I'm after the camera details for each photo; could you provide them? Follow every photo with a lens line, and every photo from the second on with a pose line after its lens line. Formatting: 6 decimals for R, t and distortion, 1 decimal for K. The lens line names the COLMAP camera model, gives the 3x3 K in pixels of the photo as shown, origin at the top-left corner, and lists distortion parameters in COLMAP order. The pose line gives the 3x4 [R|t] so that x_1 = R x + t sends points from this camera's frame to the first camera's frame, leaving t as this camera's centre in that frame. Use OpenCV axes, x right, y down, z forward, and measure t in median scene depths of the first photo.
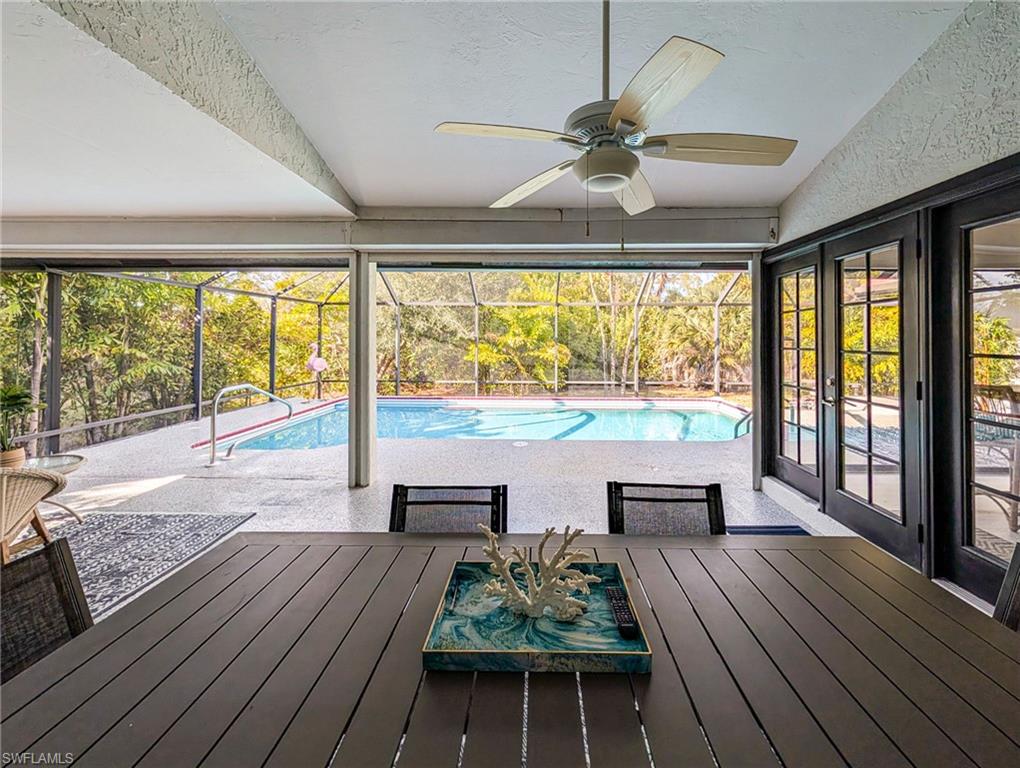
lens RADIAL K [[413.9, 0, 531.0], [0, 413.9, 335.6], [0, 0, 1]] dist [0.000349, 0.000004]
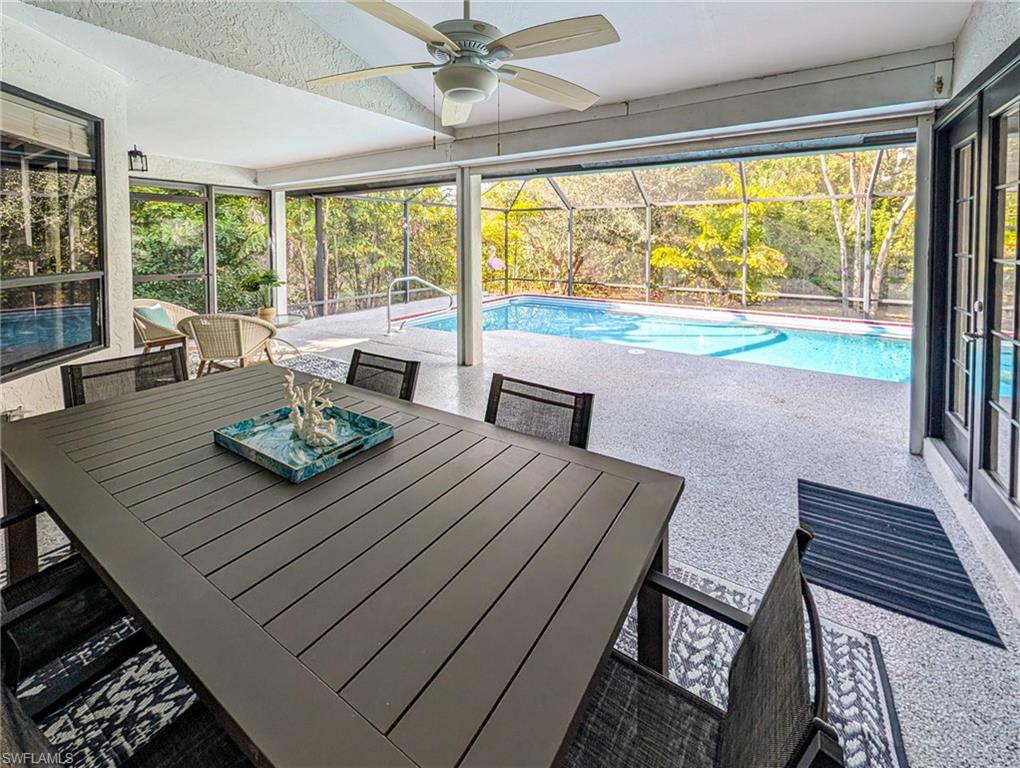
lens RADIAL K [[426.5, 0, 523.2], [0, 426.5, 255.3], [0, 0, 1]] dist [0.000665, -0.000035]
pose [[0.858428, 0.015676, -0.512694, 0.271263], [0.004373, 0.999273, 0.037875, 0.001811], [0.512915, -0.034755, 0.857736, 0.032617]]
